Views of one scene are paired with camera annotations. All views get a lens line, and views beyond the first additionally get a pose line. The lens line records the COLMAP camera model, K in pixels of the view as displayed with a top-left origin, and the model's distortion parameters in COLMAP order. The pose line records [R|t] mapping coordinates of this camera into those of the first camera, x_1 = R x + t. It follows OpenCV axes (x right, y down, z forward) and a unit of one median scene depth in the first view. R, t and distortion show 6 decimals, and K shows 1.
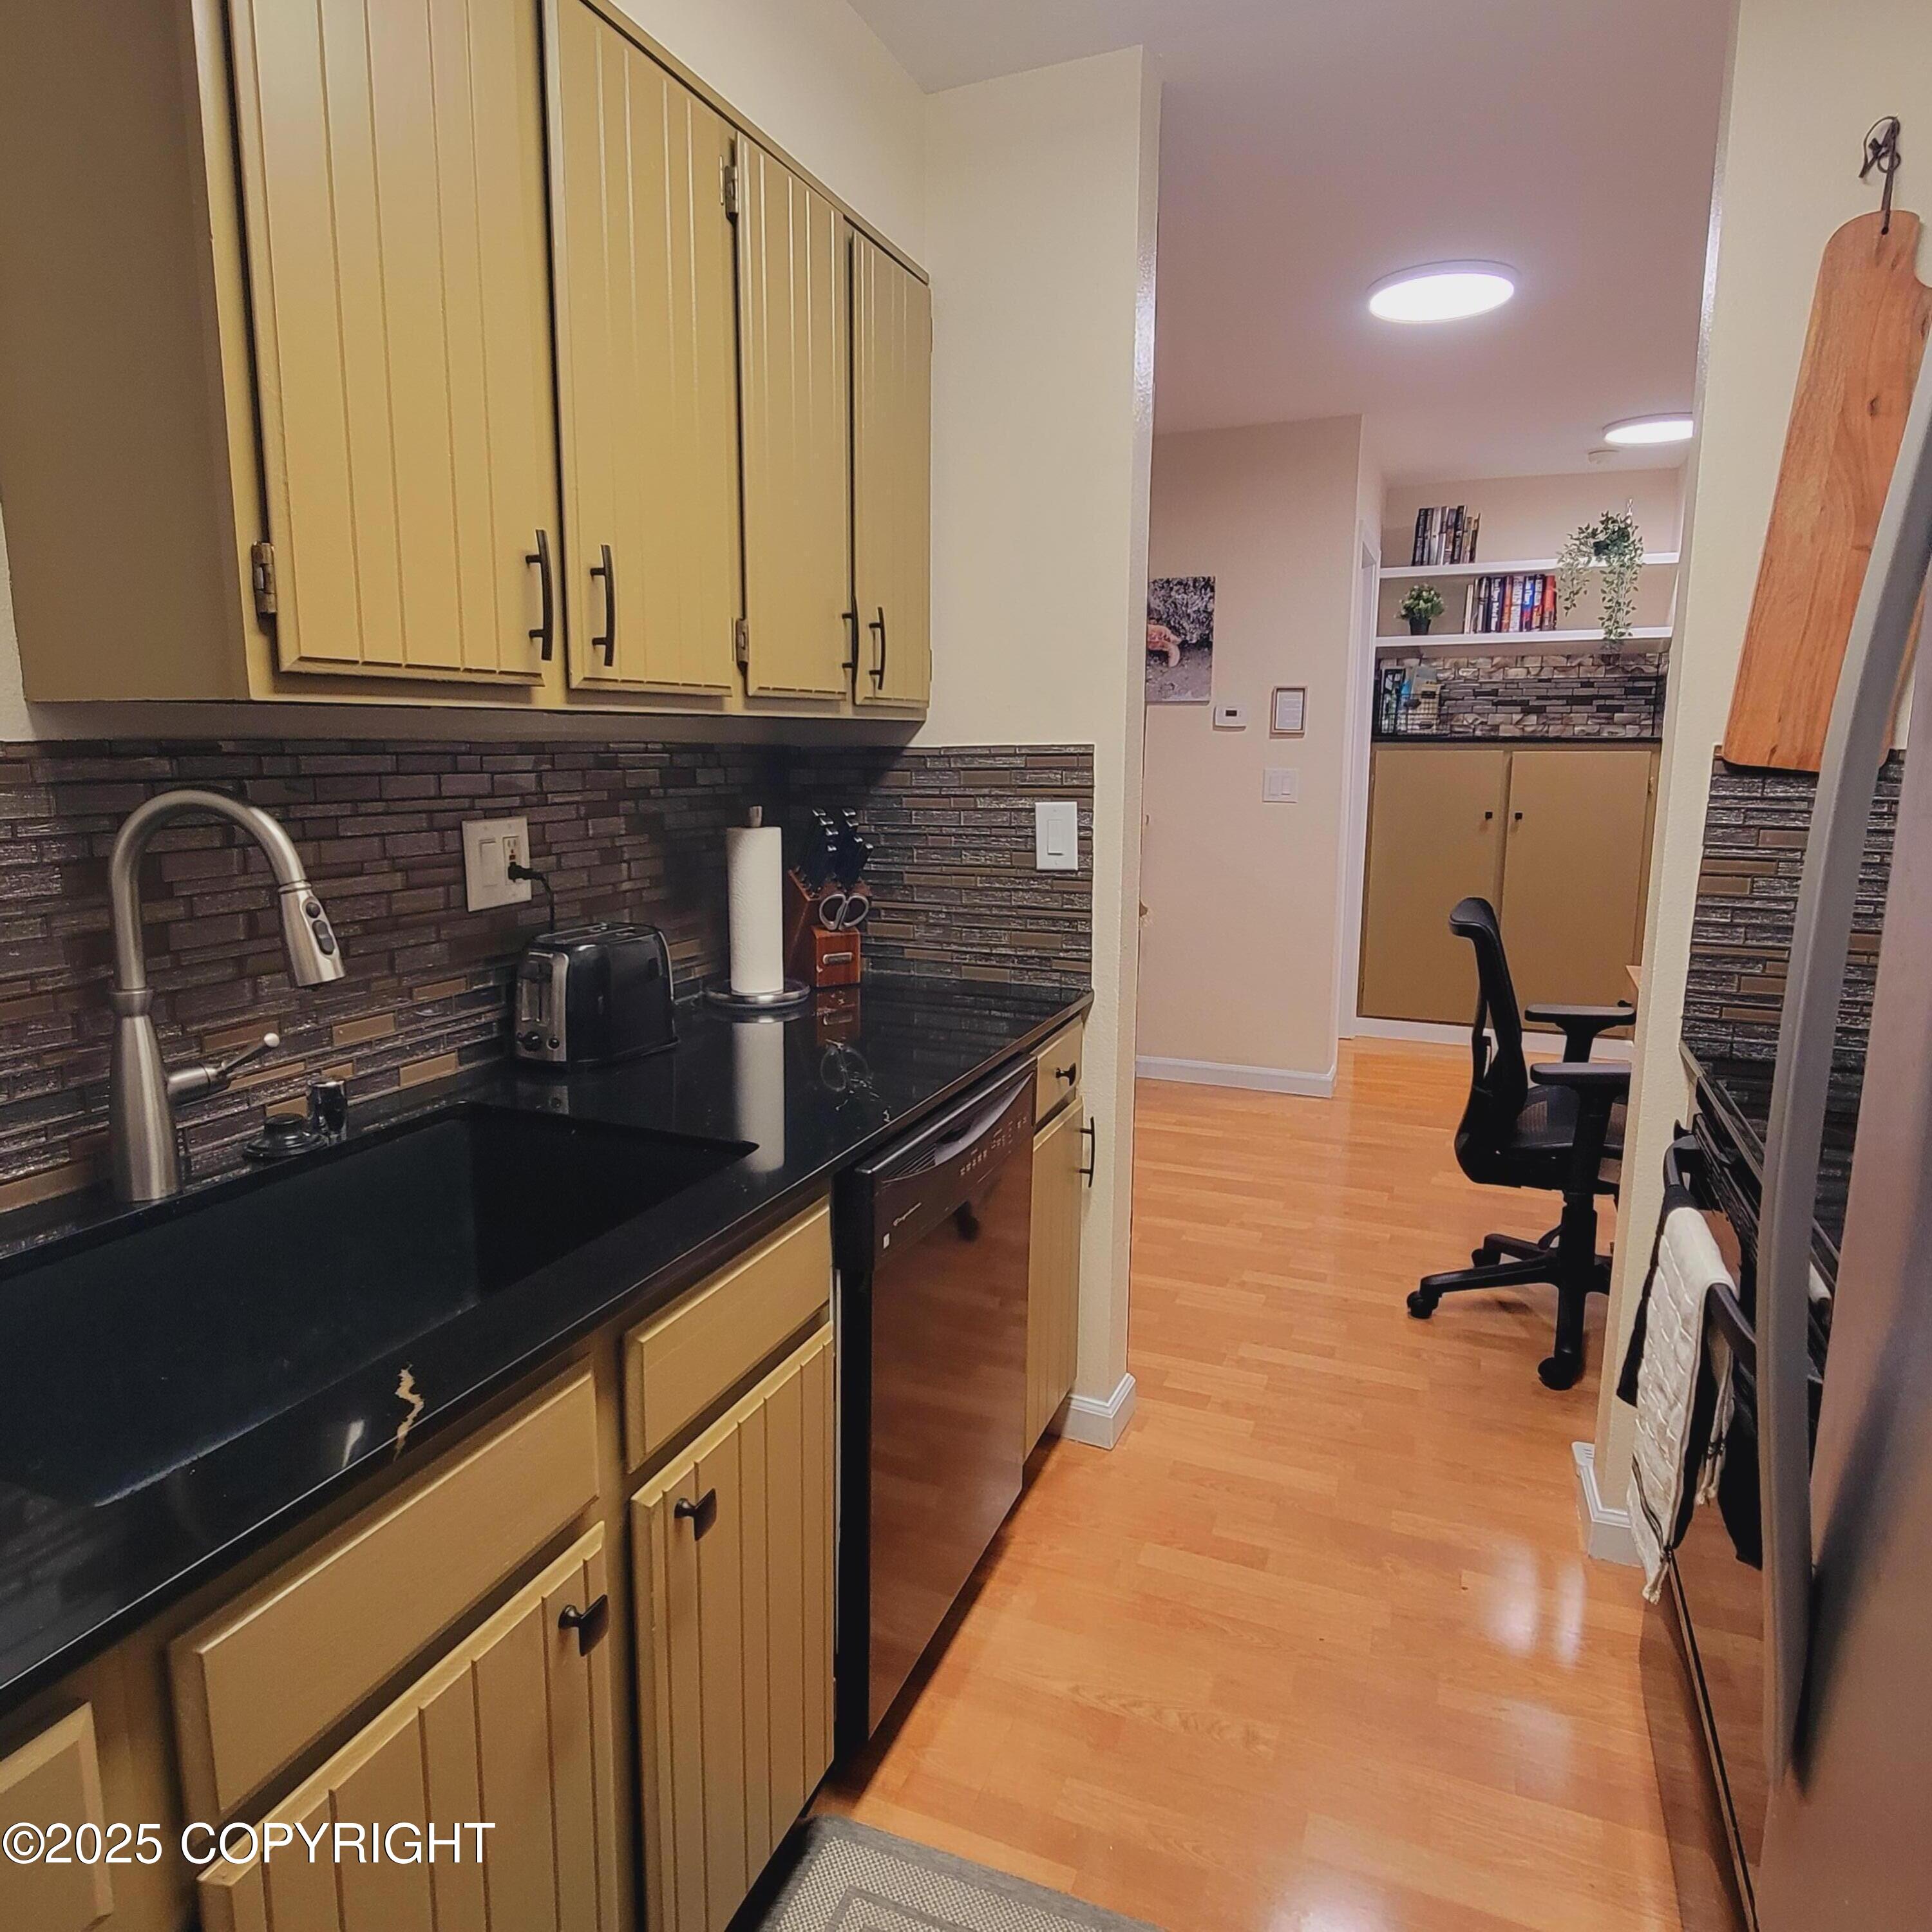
lens RADIAL K [[1291.2, 0, 966.0], [0, 1291.2, 966.0], [0, 0, 1]] dist [0.000802, 0.000612]
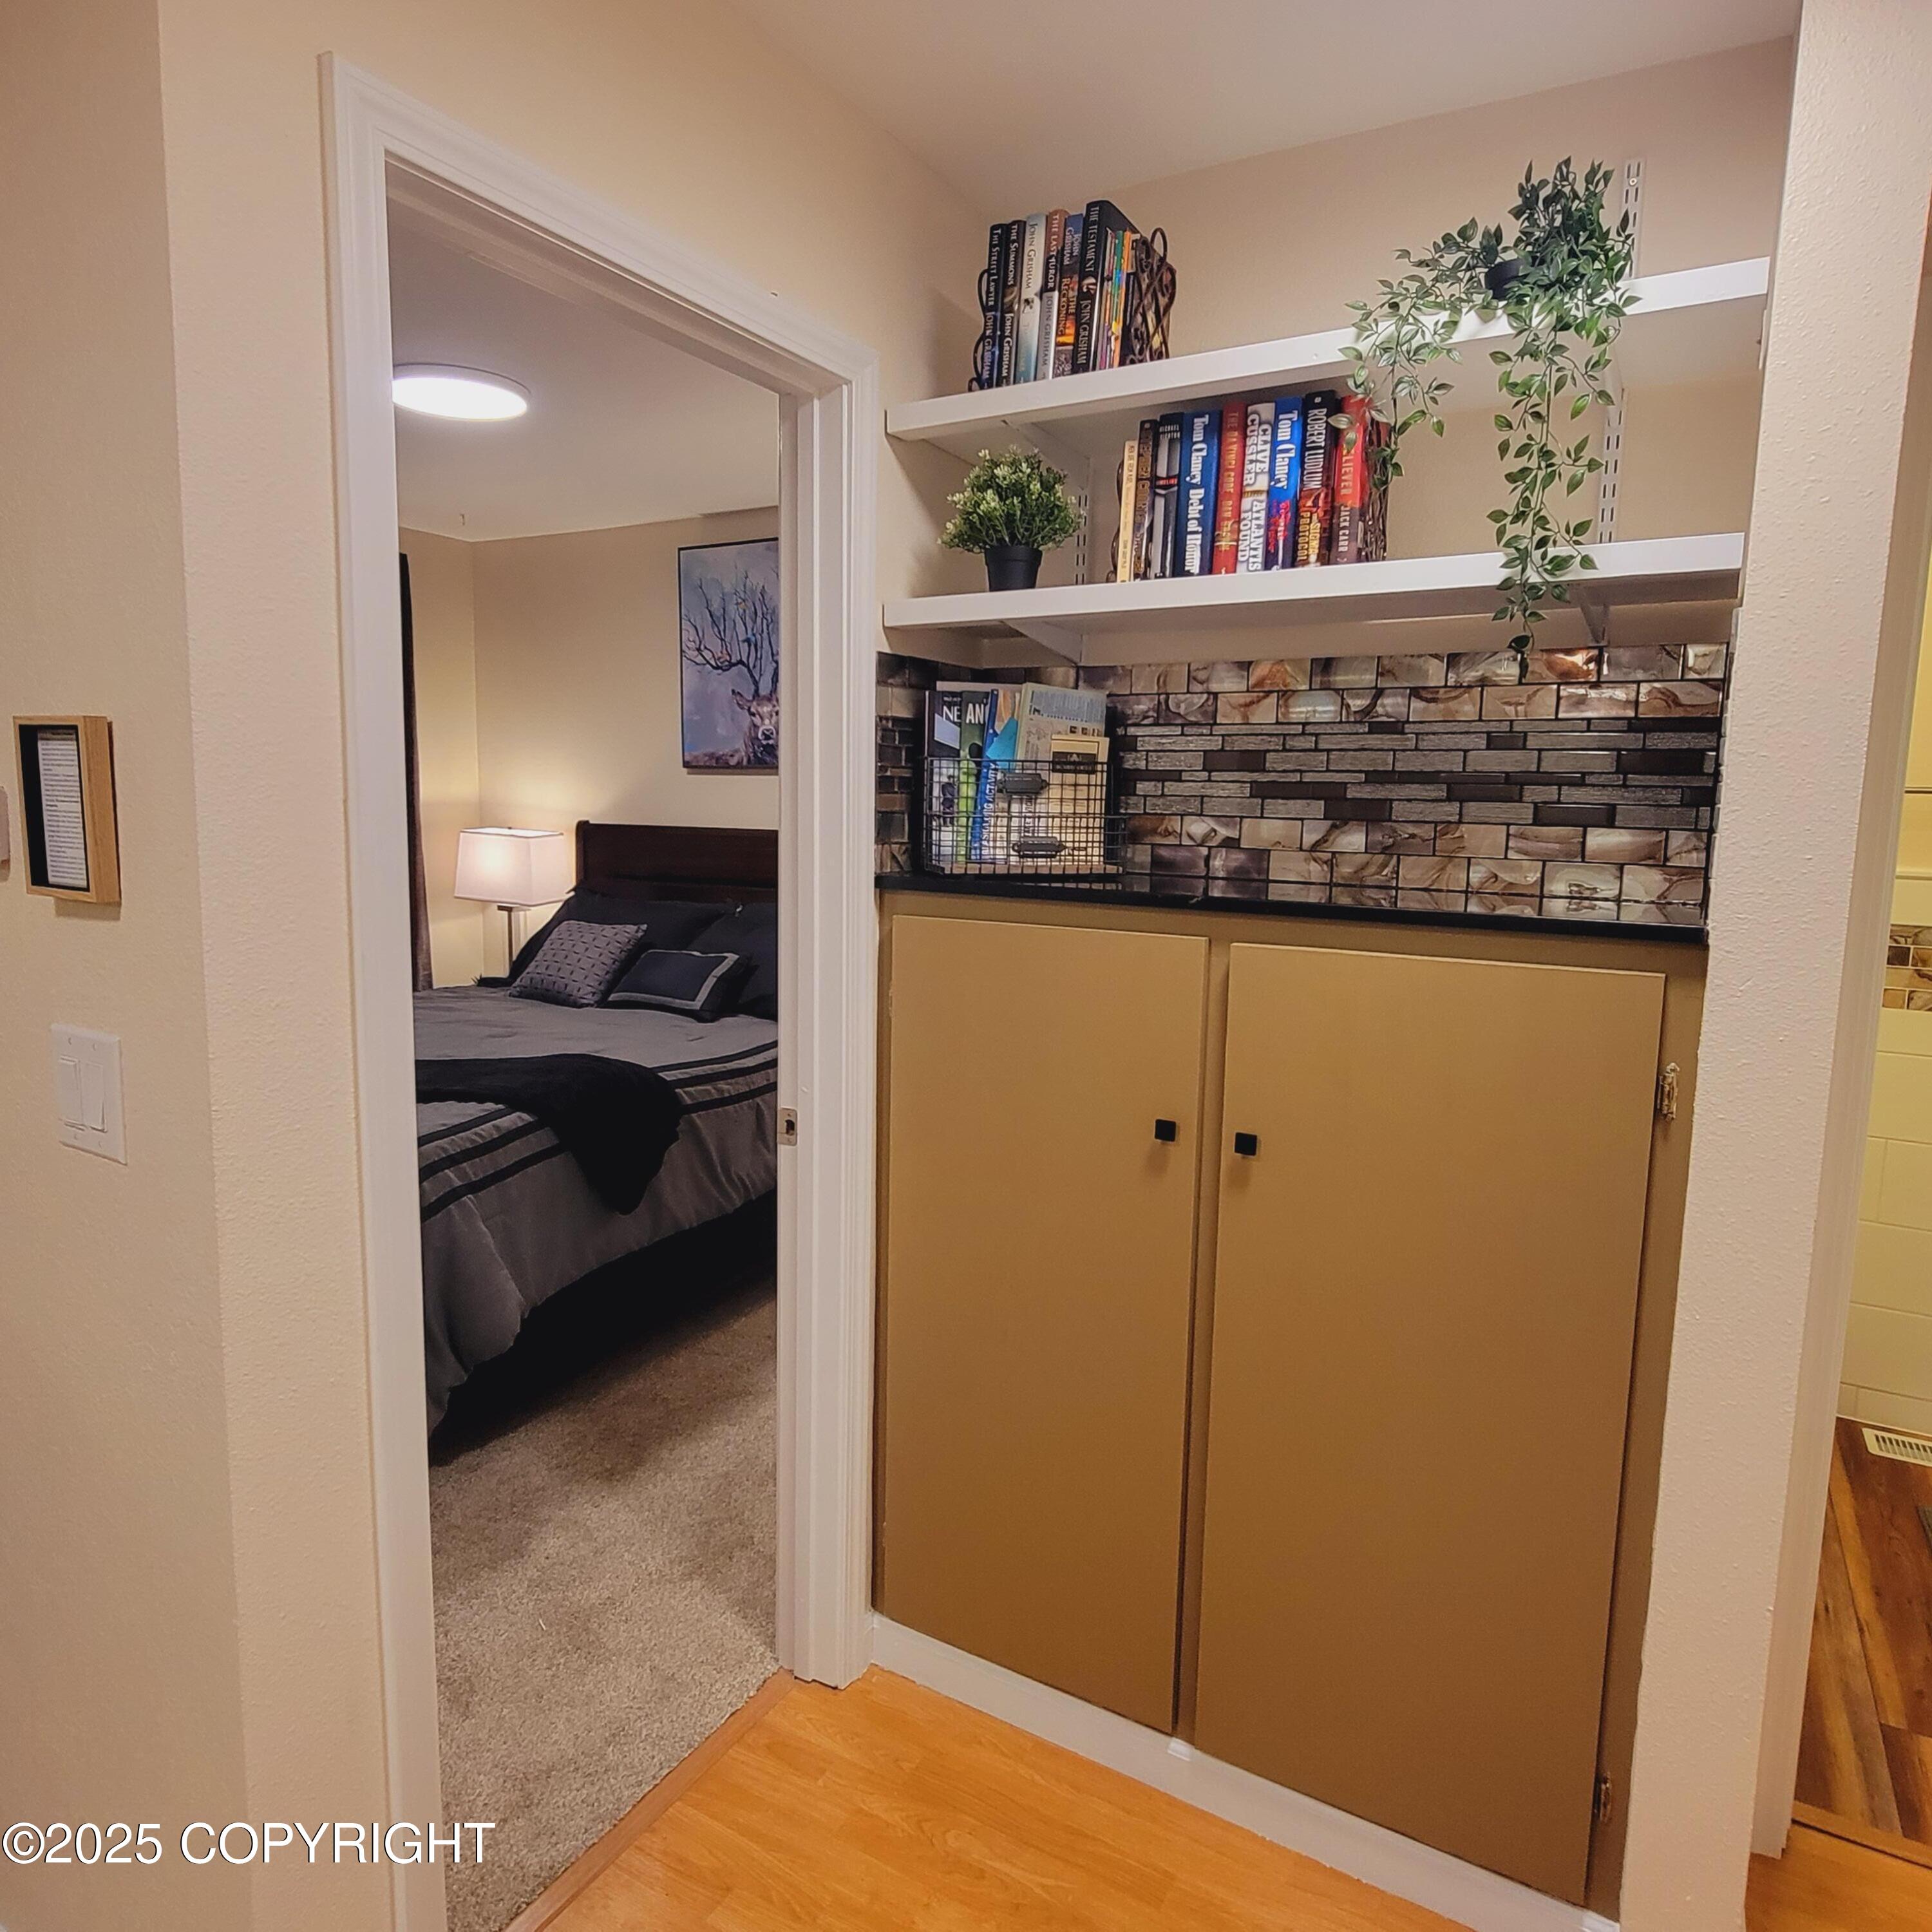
lens RADIAL K [[1305.0, 0, 966.0], [0, 1305.0, 966.0], [0, 0, 1]] dist [-0.004219, -0.001239]
pose [[0.990441, 0.039183, -0.132251, 0.396546], [-0.045716, 0.997861, -0.046729, -0.140432], [0.130138, 0.052328, 0.990114, 0.663823]]
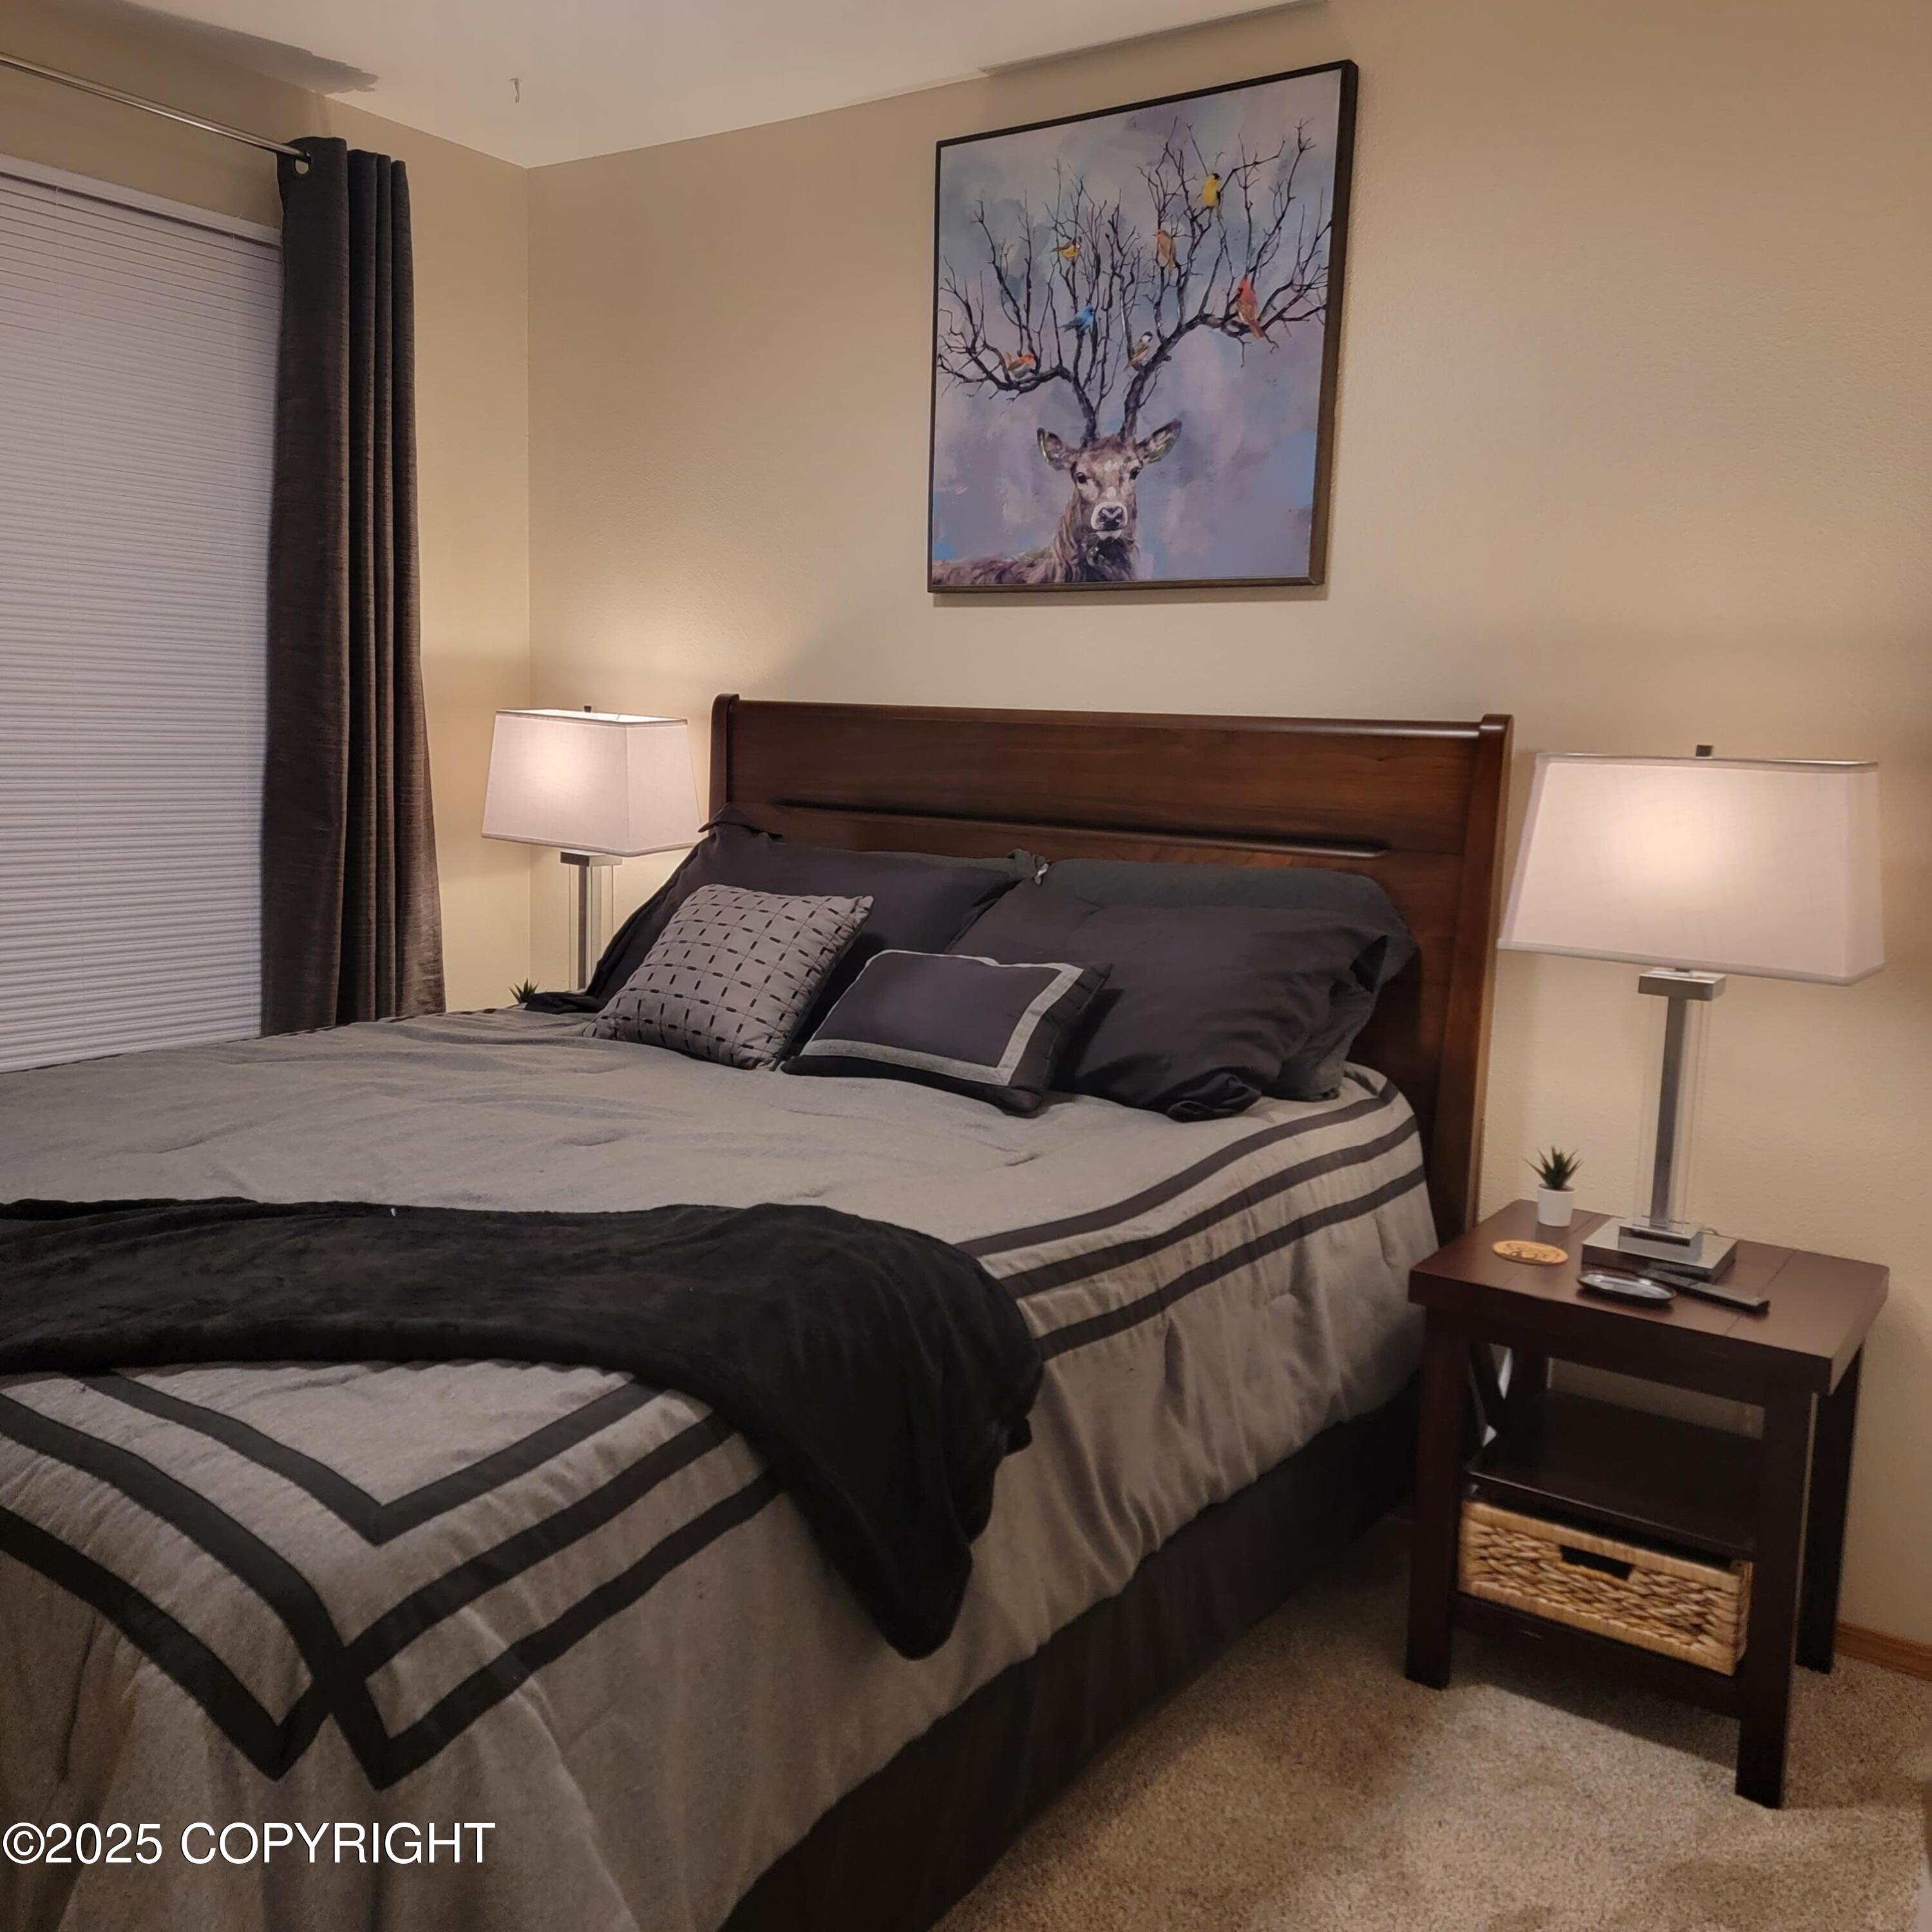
lens RADIAL K [[1778.4, 0, 966.0], [0, 1778.4, 966.0], [0, 0, 1]] dist [0.087659, -0.012352]
pose [[0.970768, 0.070135, -0.229546, 0.329011], [-0.081966, 0.995733, -0.042404, -0.146284], [0.225592, 0.059979, 0.972374, 0.779371]]
